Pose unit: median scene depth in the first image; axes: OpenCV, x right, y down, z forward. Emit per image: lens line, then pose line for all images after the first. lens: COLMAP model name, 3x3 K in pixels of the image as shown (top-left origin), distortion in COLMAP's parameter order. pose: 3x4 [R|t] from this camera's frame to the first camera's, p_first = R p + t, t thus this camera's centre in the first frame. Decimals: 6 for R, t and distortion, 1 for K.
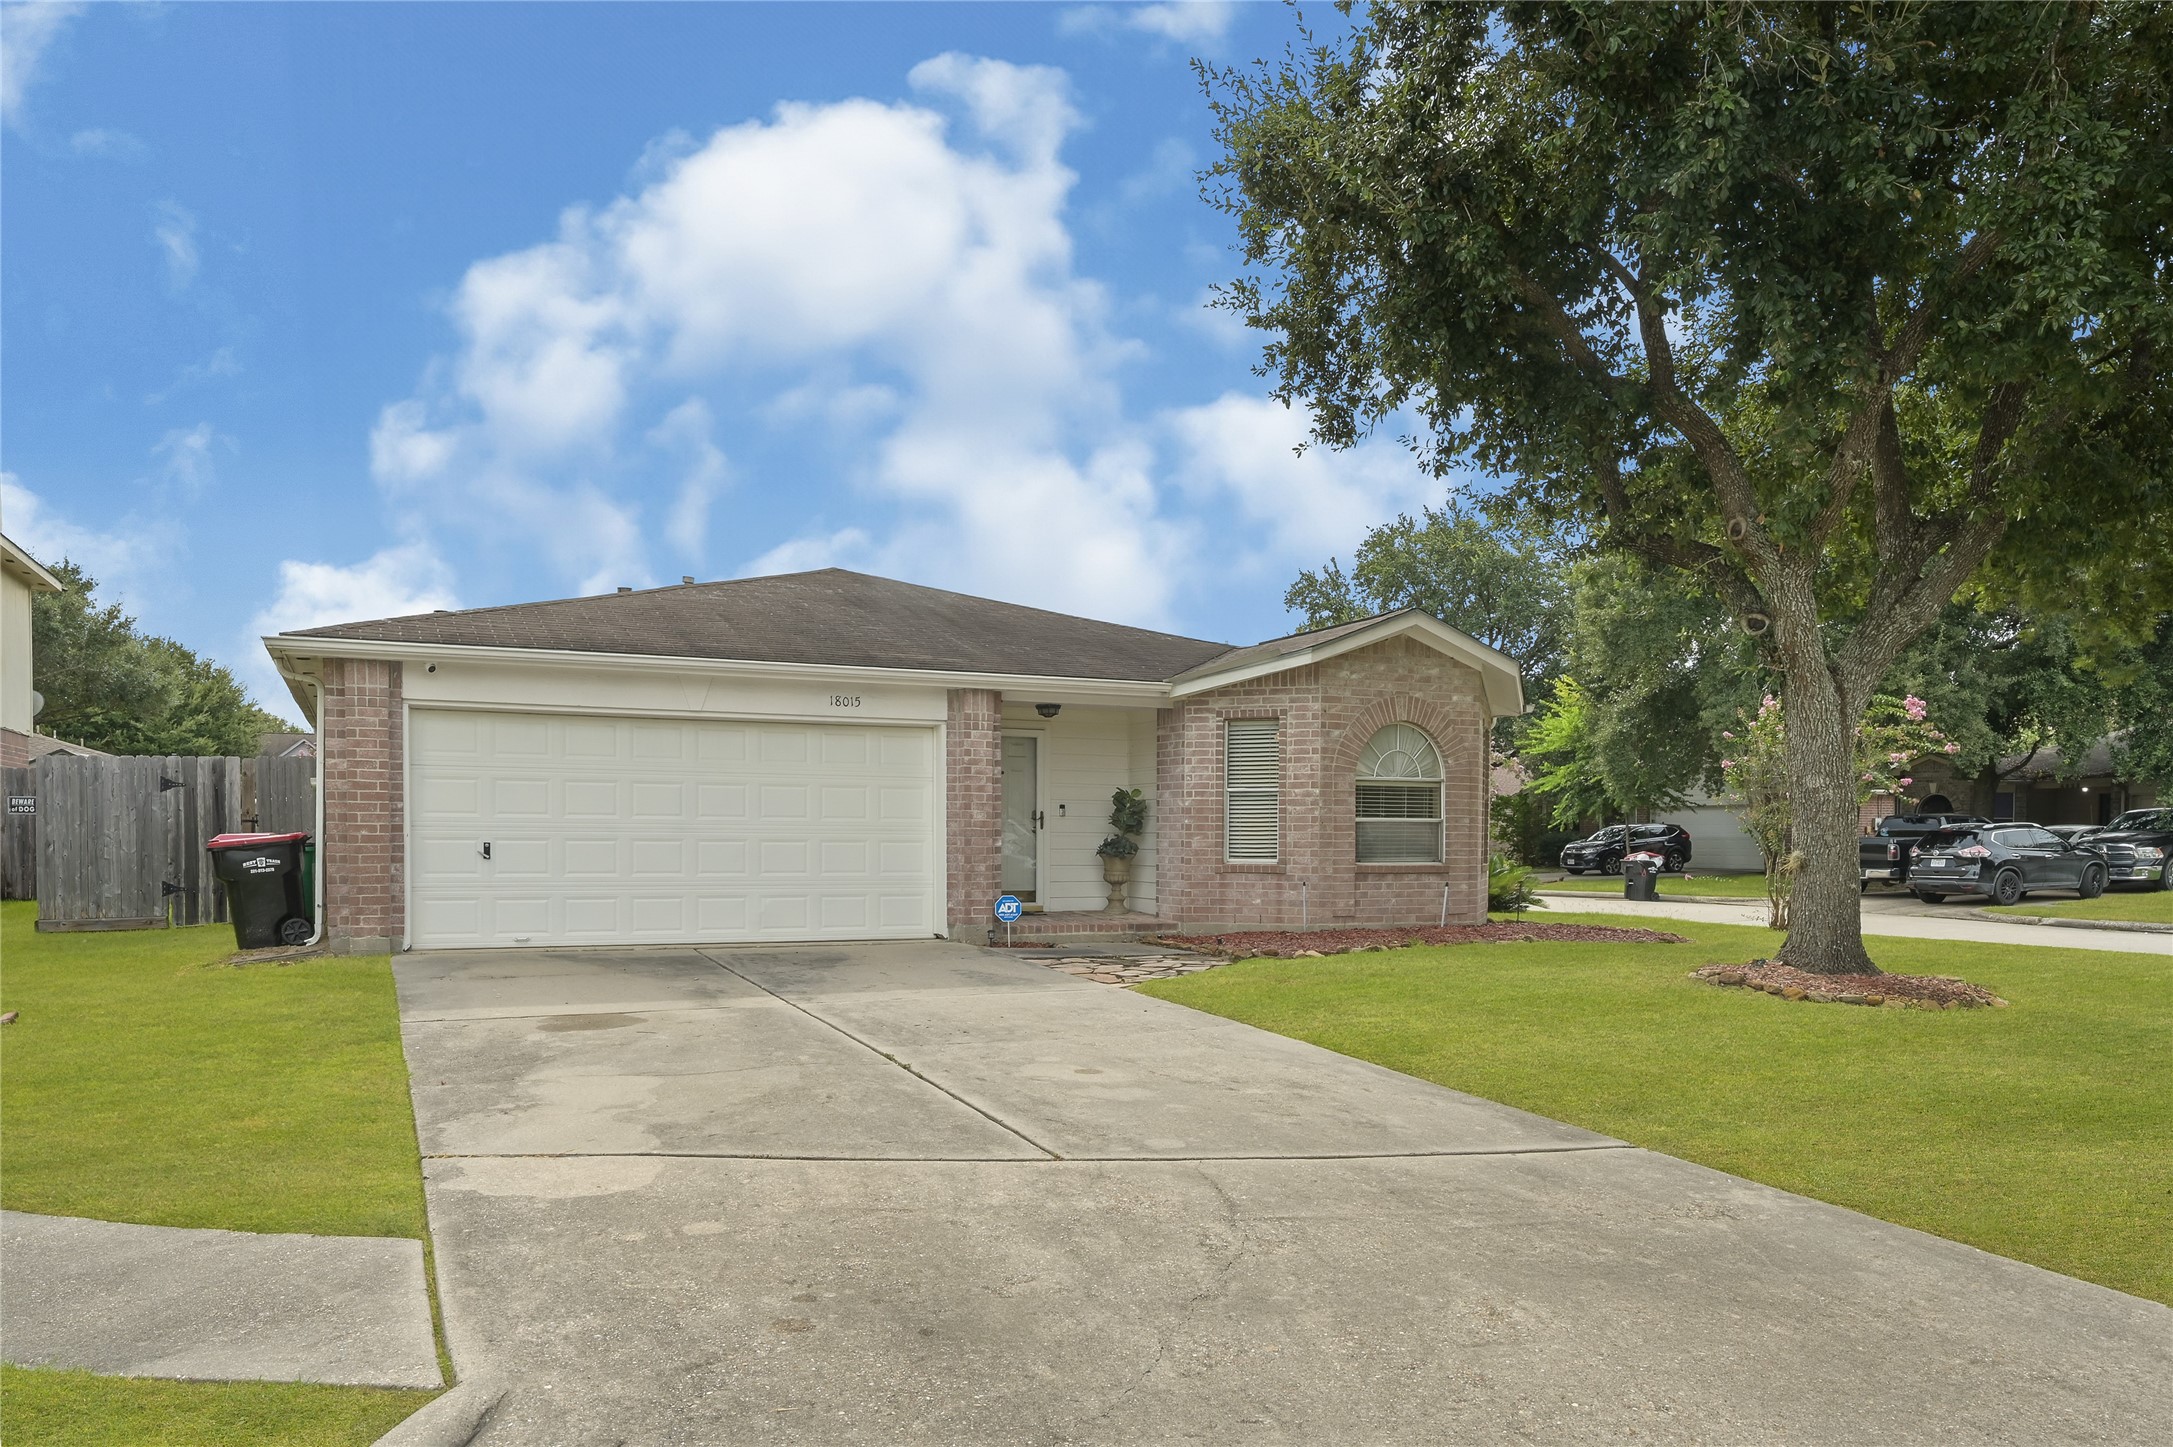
lens RADIAL K [[1485.5, 0, 1082.9], [0, 1485.5, 704.8], [0, 0, 1]] dist [-0.006618, 0.007762]
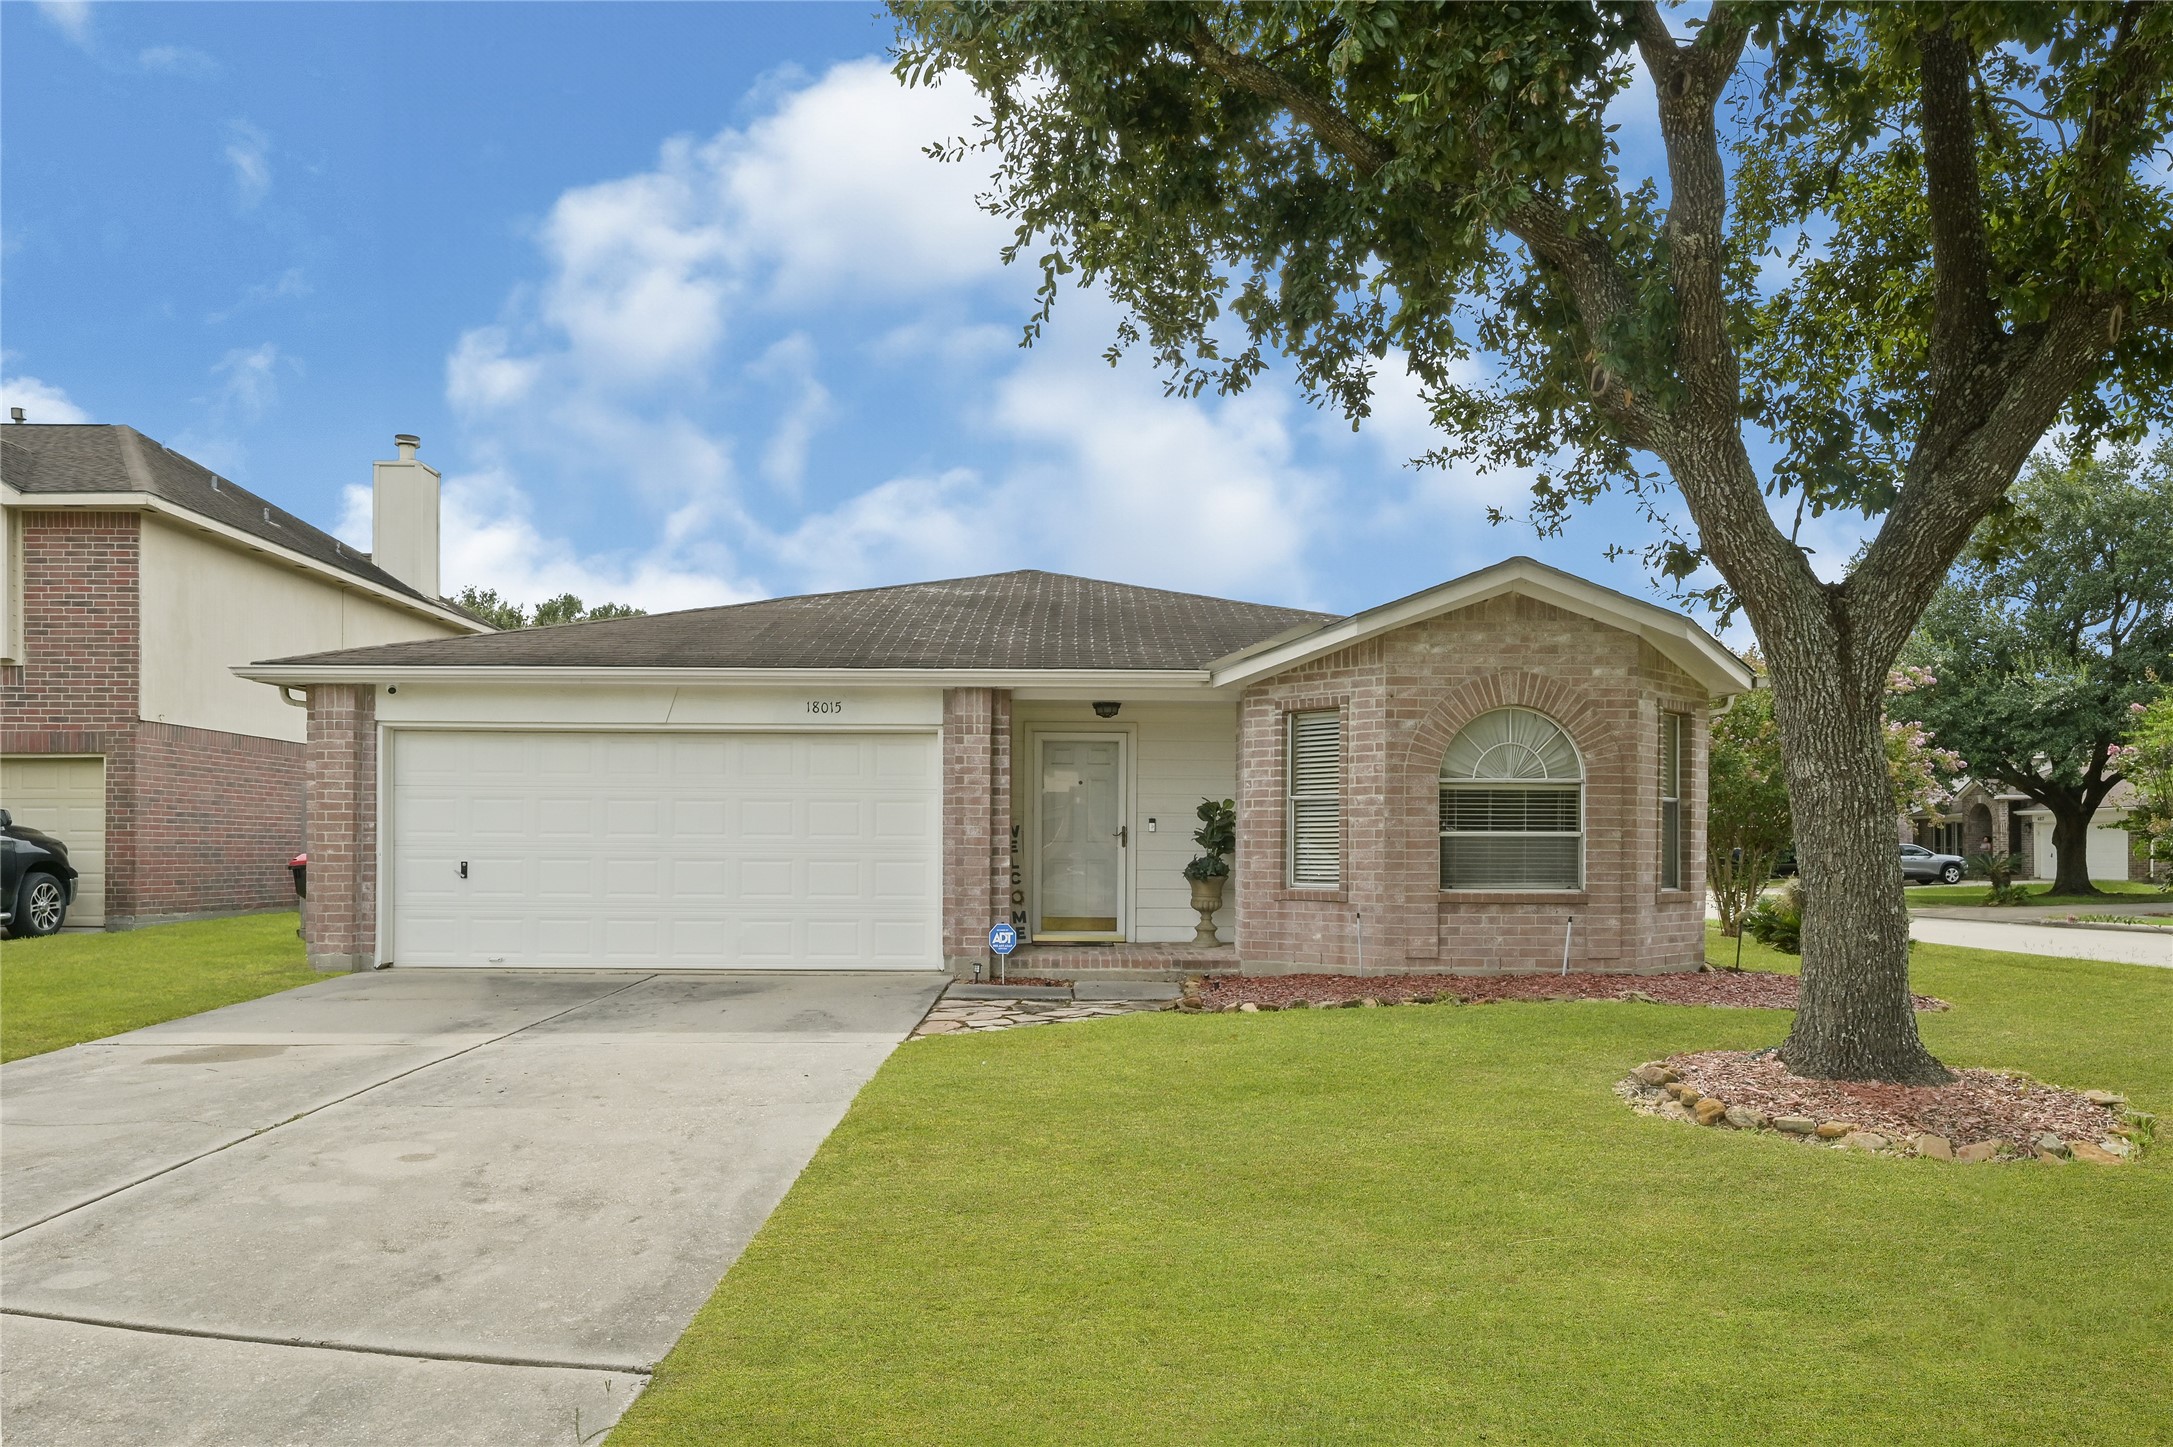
lens RADIAL K [[1485.5, 0, 1079.9], [0, 1485.5, 720.2], [0, 0, 1]] dist [-0.006618, 0.007762]
pose [[0.915674, -0.036197, -0.400288, 0.338567], [0.035718, 0.999324, -0.008660, 0.018654], [0.400331, -0.006368, 0.916348, 0.222379]]
